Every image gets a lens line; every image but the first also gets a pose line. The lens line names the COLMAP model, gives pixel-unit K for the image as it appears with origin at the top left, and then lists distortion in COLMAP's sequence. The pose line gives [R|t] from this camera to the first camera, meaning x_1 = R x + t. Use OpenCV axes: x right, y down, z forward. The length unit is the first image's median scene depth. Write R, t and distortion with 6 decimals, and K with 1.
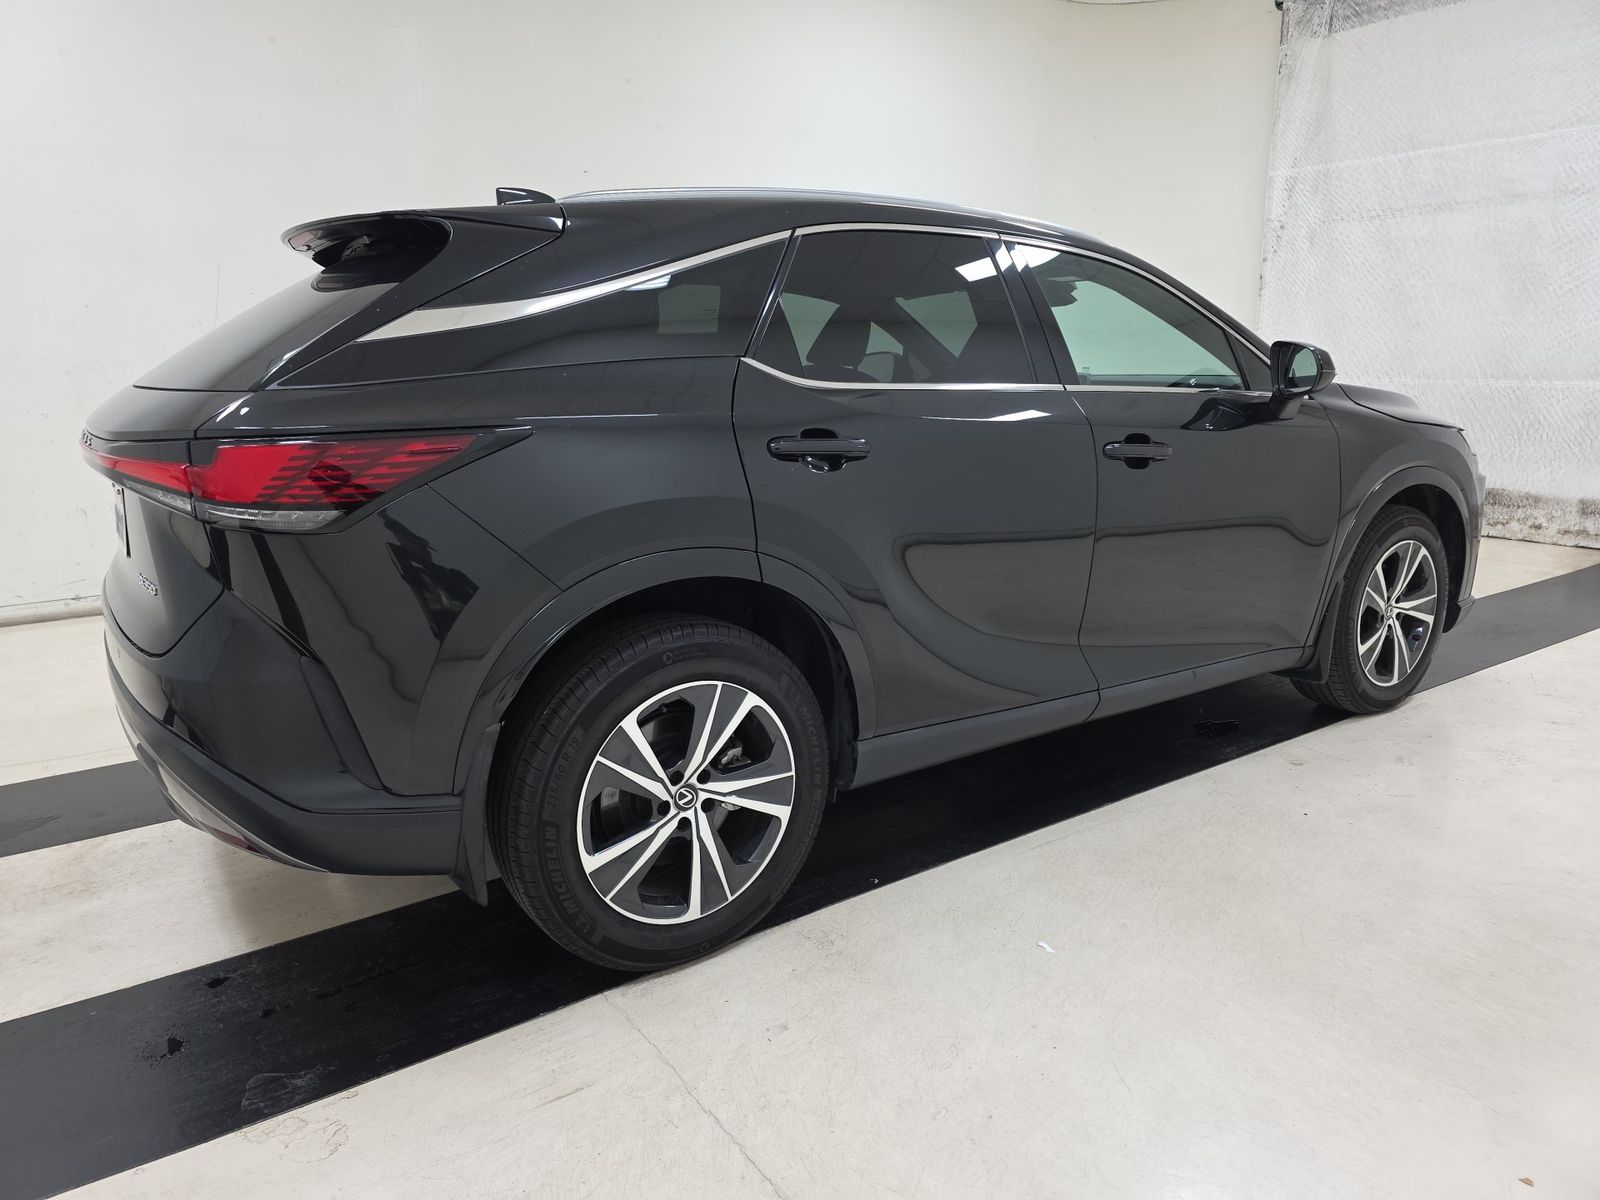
lens RADIAL K [[1069.3, 0, 794.6], [0, 1069.3, 618.9], [0, 0, 1]] dist [0.047227, -0.046539]
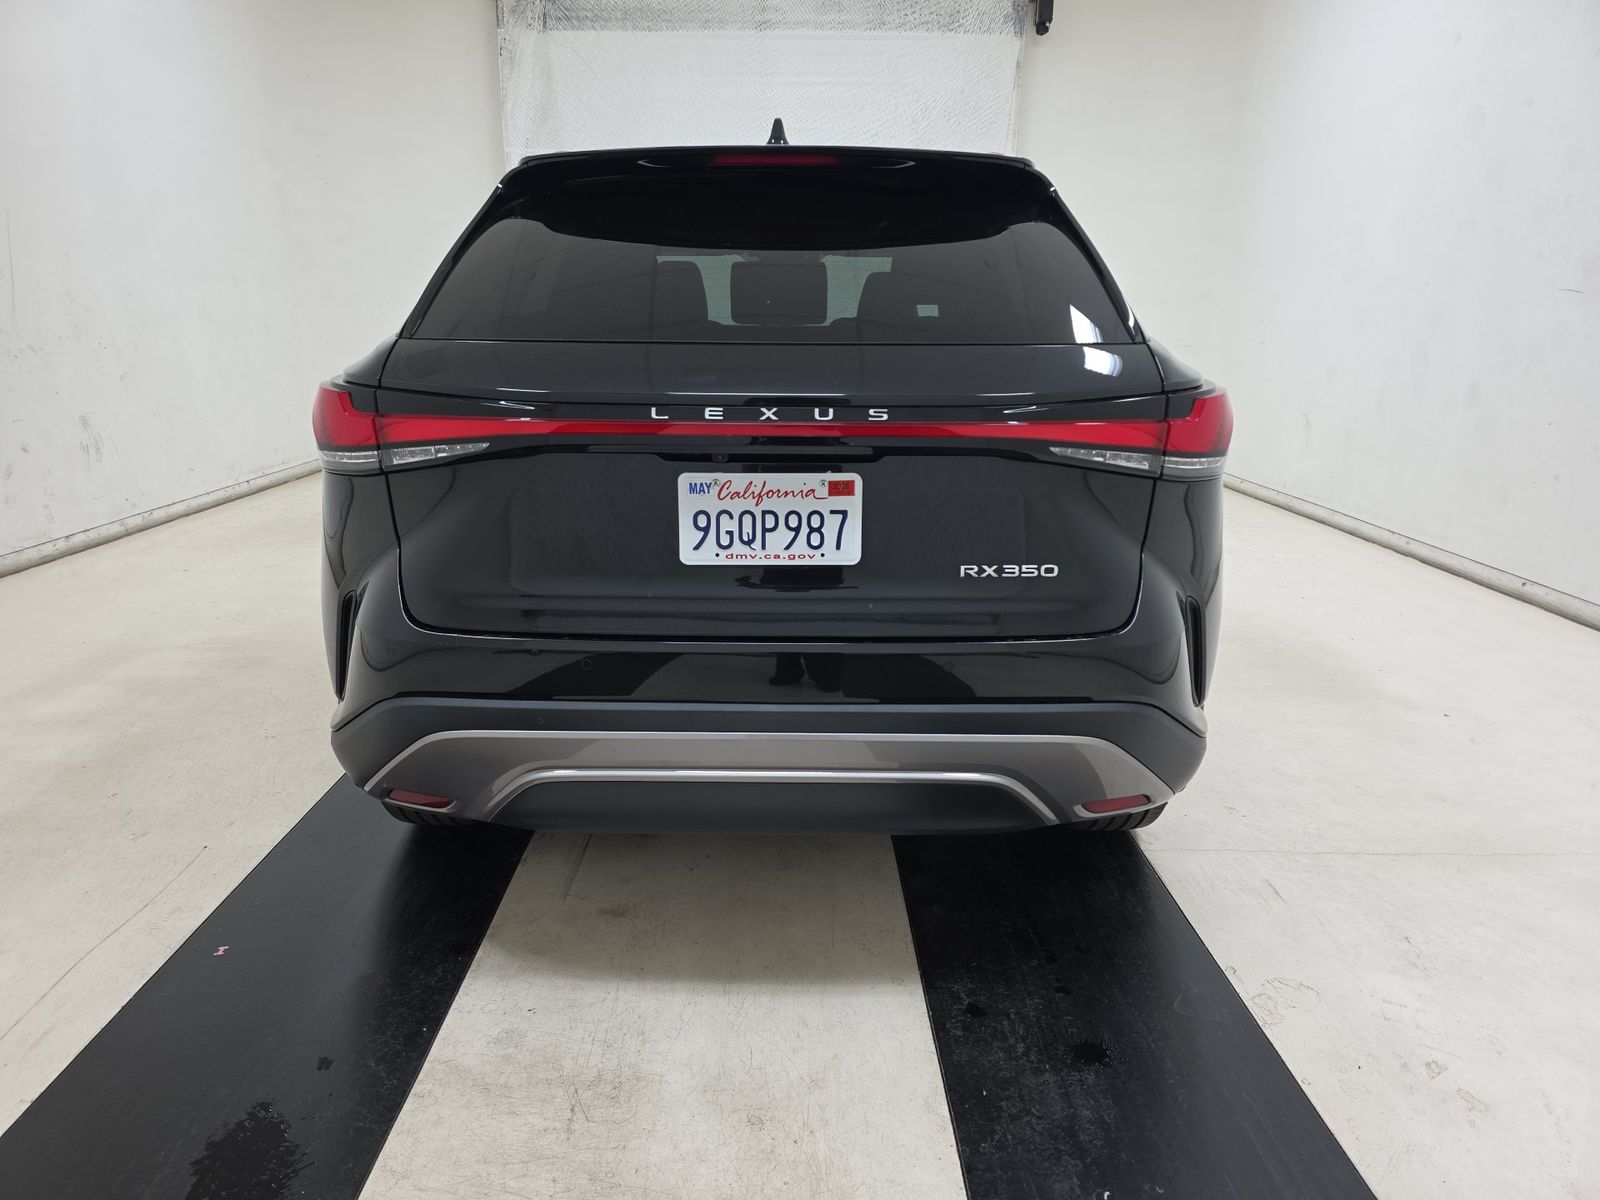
lens RADIAL K [[1069.3, 0, 794.6], [0, 1069.3, 618.9], [0, 0, 1]] dist [0.047227, -0.046539]
pose [[0.562169, -0.207241, 0.800636, -0.415797], [0.176119, 0.975887, 0.128942, -0.043331], [-0.808052, 0.068520, 0.585113, 0.183839]]
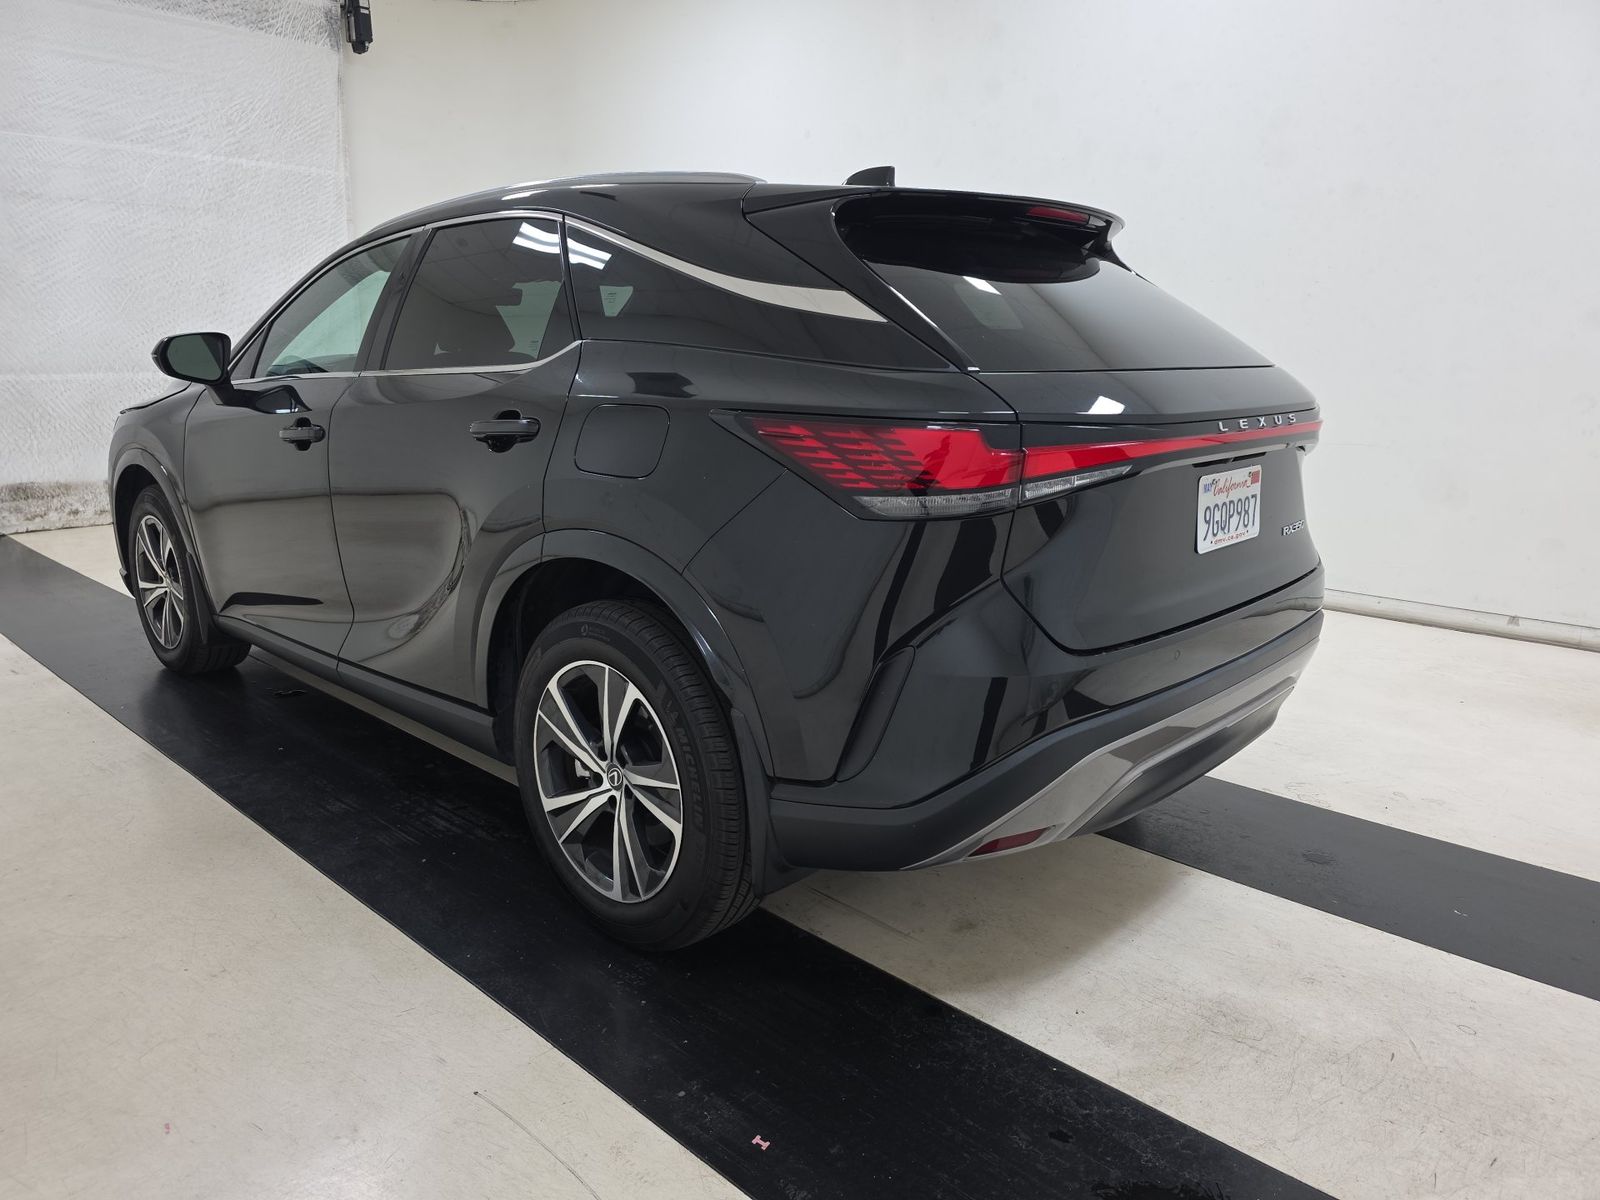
lens RADIAL K [[1070.7, 0, 800.0], [0, 1070.7, 600.0], [0, 0, 1]] dist [0.046775, -0.040626]
pose [[-0.212878, -0.210281, 0.954183, -0.492423], [0.222898, 0.940365, 0.256964, -0.118920], [-0.951315, 0.267387, -0.153312, 0.512069]]
